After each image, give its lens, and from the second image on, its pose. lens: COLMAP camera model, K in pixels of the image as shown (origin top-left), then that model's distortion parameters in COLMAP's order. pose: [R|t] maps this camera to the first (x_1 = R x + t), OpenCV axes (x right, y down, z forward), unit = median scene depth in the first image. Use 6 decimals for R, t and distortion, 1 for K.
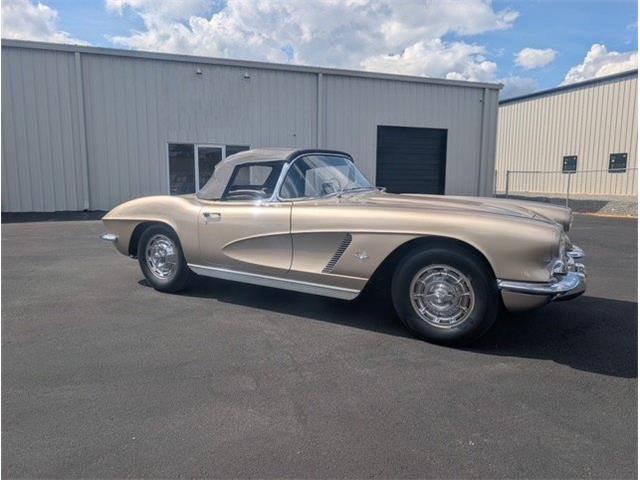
lens RADIAL K [[464.0, 0, 322.8], [0, 464.0, 240.6], [0, 0, 1]] dist [0.005202, -0.004047]
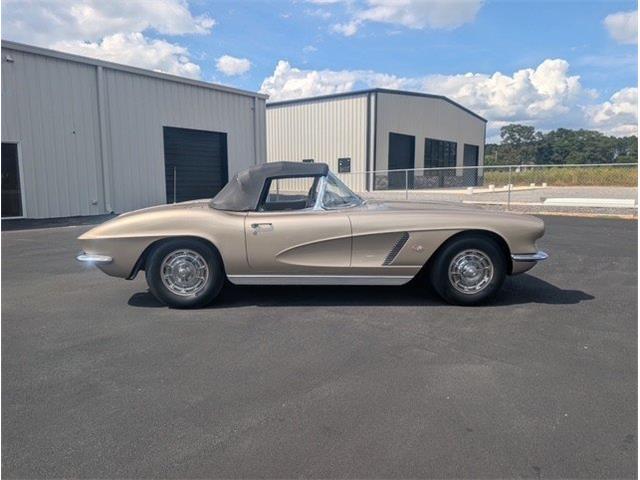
lens RADIAL K [[461.3, 0, 317.0], [0, 461.3, 238.1], [0, 0, 1]] dist [0.010305, -0.005925]
pose [[0.834938, -0.078323, 0.544743, -0.626286], [0.079172, 0.996619, 0.021946, -0.035015], [-0.544620, 0.024805, 0.838316, 0.048245]]
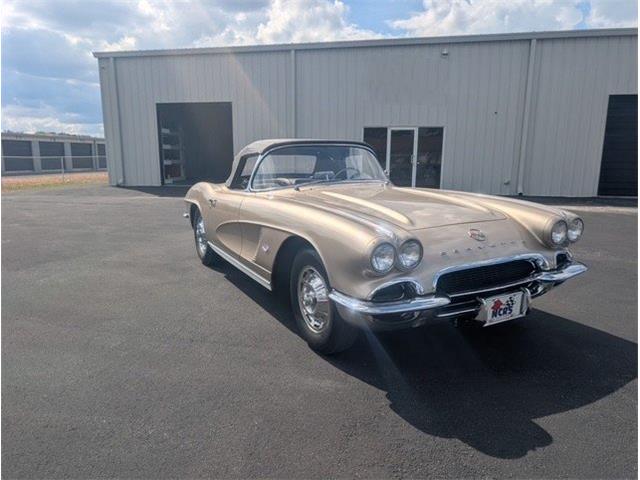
lens RADIAL K [[463.4, 0, 319.3], [0, 463.4, 249.3], [0, 0, 1]] dist [0.002878, -0.001226]
pose [[0.849726, 0.102048, -0.517255, 0.520864], [-0.070015, 0.994241, 0.081133, -0.042238], [0.522555, -0.032725, 0.851977, 0.139265]]
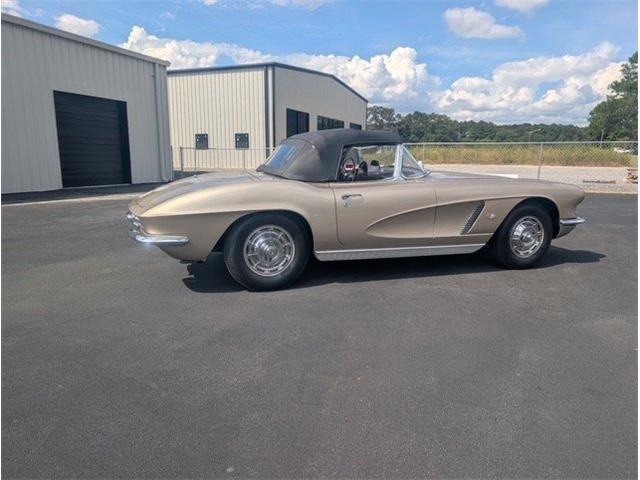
lens RADIAL K [[461.9, 0, 319.9], [0, 461.9, 237.3], [0, 0, 1]] dist [0.003633, 0.001178]
pose [[0.646109, -0.133438, 0.751490, -0.916160], [0.097850, 0.990955, 0.091829, -0.058704], [-0.756947, 0.014202, 0.653322, 0.365533]]
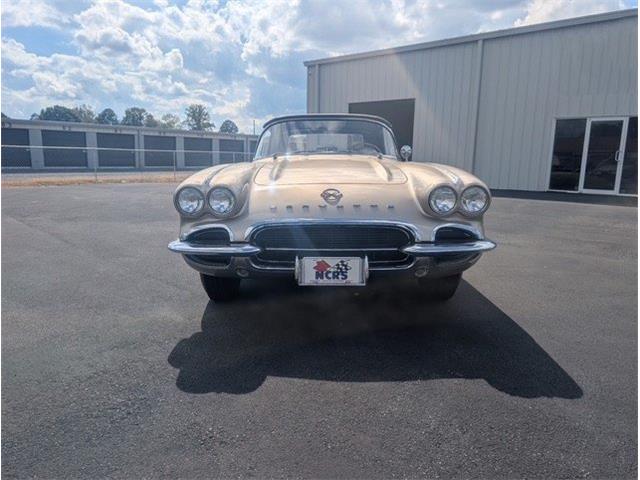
lens RADIAL K [[463.9, 0, 314.3], [0, 463.9, 243.8], [0, 0, 1]] dist [0.008262, -0.008618]
pose [[0.489716, 0.160889, -0.856909, 0.876612], [-0.128747, 0.985397, 0.111435, -0.026137], [0.862324, 0.055753, 0.503278, 0.469454]]
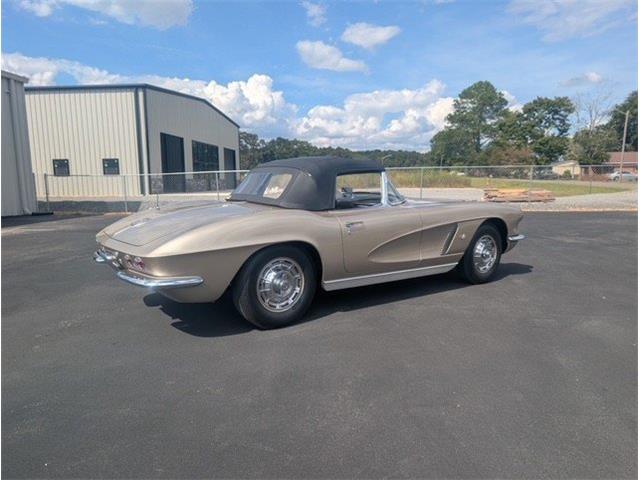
lens RADIAL K [[464.0, 0, 322.8], [0, 464.0, 240.6], [0, 0, 1]] dist [0.005202, -0.004047]
pose [[0.395559, -0.125181, 0.909870, -1.034960], [0.129859, 0.988338, 0.079522, -0.095352], [-0.909214, 0.086699, 0.407202, 0.589179]]
